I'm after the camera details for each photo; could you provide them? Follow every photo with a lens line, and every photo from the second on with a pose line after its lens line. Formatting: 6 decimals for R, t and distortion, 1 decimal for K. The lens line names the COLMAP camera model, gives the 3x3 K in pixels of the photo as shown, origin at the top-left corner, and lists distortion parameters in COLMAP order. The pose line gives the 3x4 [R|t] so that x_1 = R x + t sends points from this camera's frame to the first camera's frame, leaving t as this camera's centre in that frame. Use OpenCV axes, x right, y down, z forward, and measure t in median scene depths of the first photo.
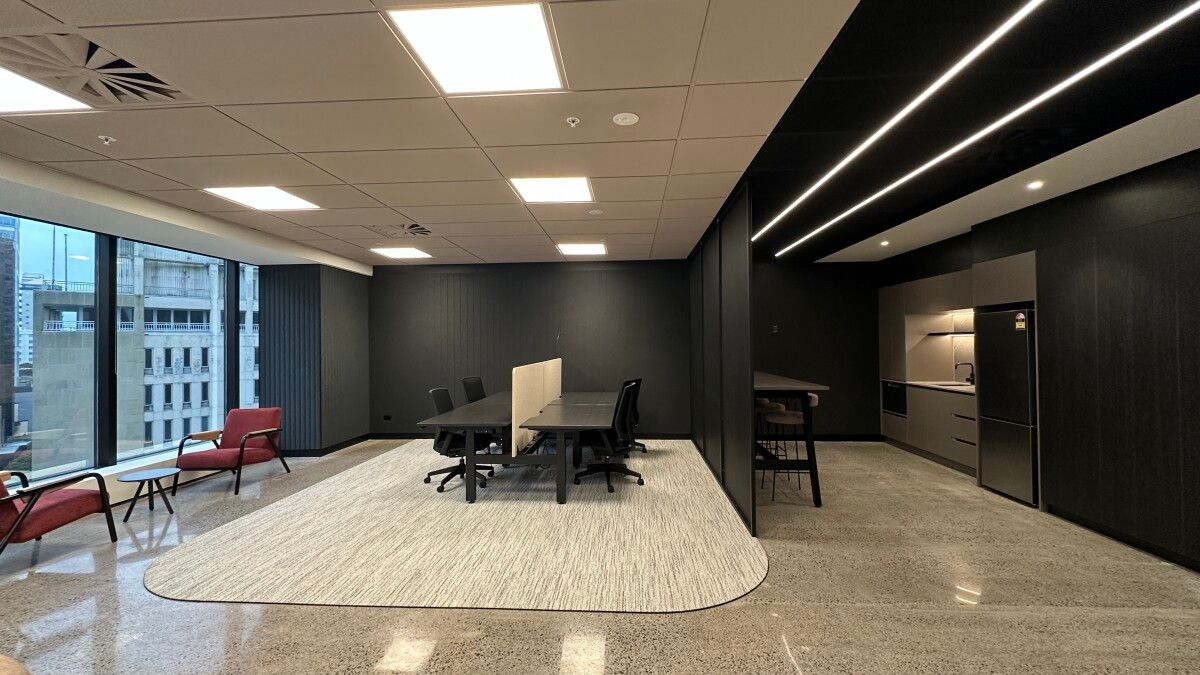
lens RADIAL K [[478.4, 0, 602.5], [0, 478.4, 336.1], [0, 0, 1]] dist [-0.001229, 0.000290]
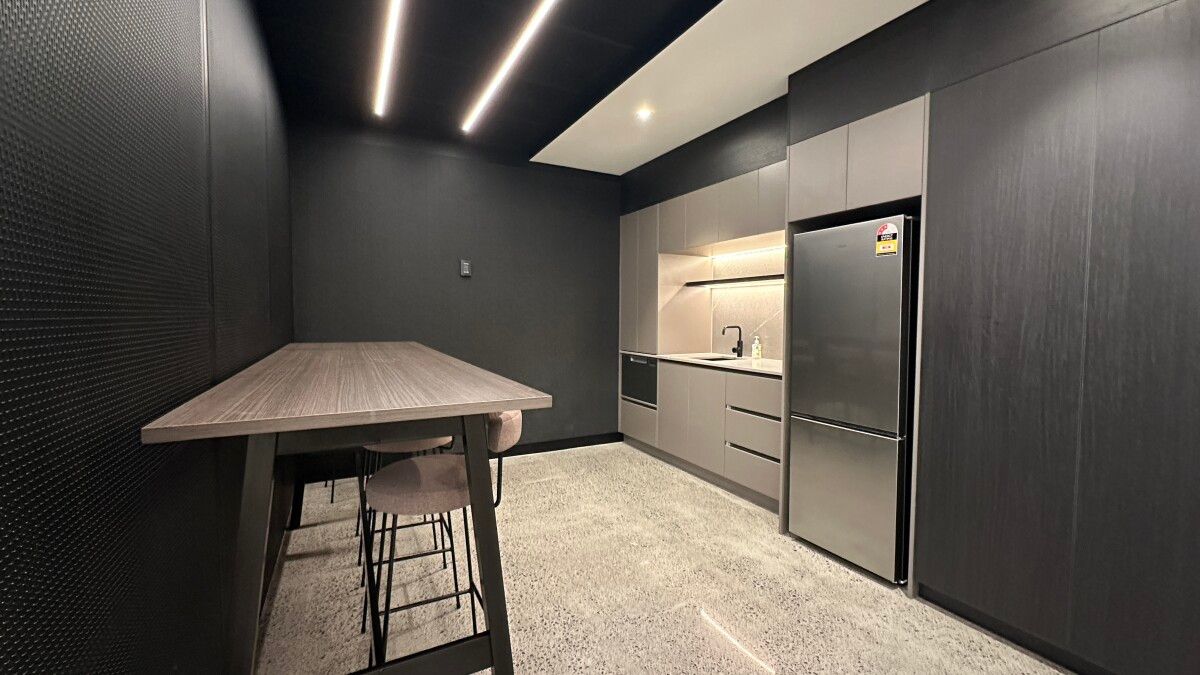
lens RADIAL K [[478.4, 0, 602.5], [0, 478.4, 336.1], [0, 0, 1]] dist [-0.001229, 0.000290]
pose [[0.852748, -0.010153, 0.522225, 0.236528], [-0.021329, 0.998300, 0.054237, 0.037047], [-0.521888, -0.057389, 0.851082, 0.501121]]
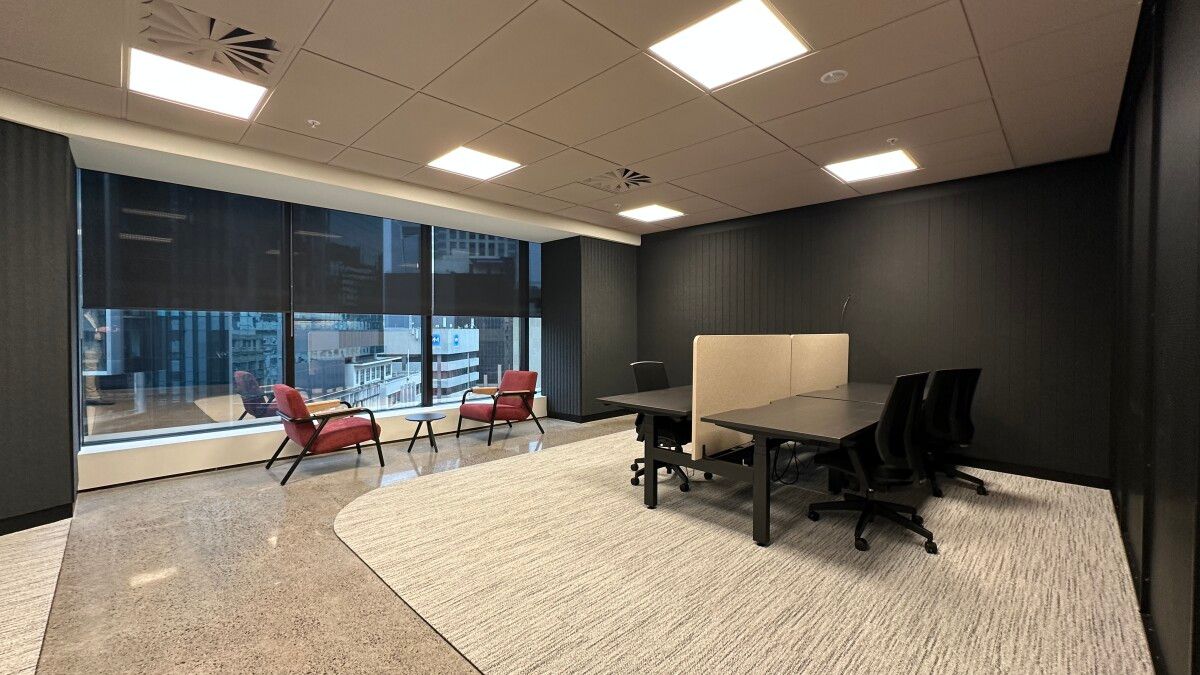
lens RADIAL K [[478.4, 0, 602.5], [0, 478.4, 336.1], [0, 0, 1]] dist [-0.001229, 0.000290]
pose [[0.753348, 0.021597, -0.657267, 0.173544], [-0.000400, 0.999475, 0.032382, 0.044420], [0.657622, -0.024132, 0.752962, 0.373351]]
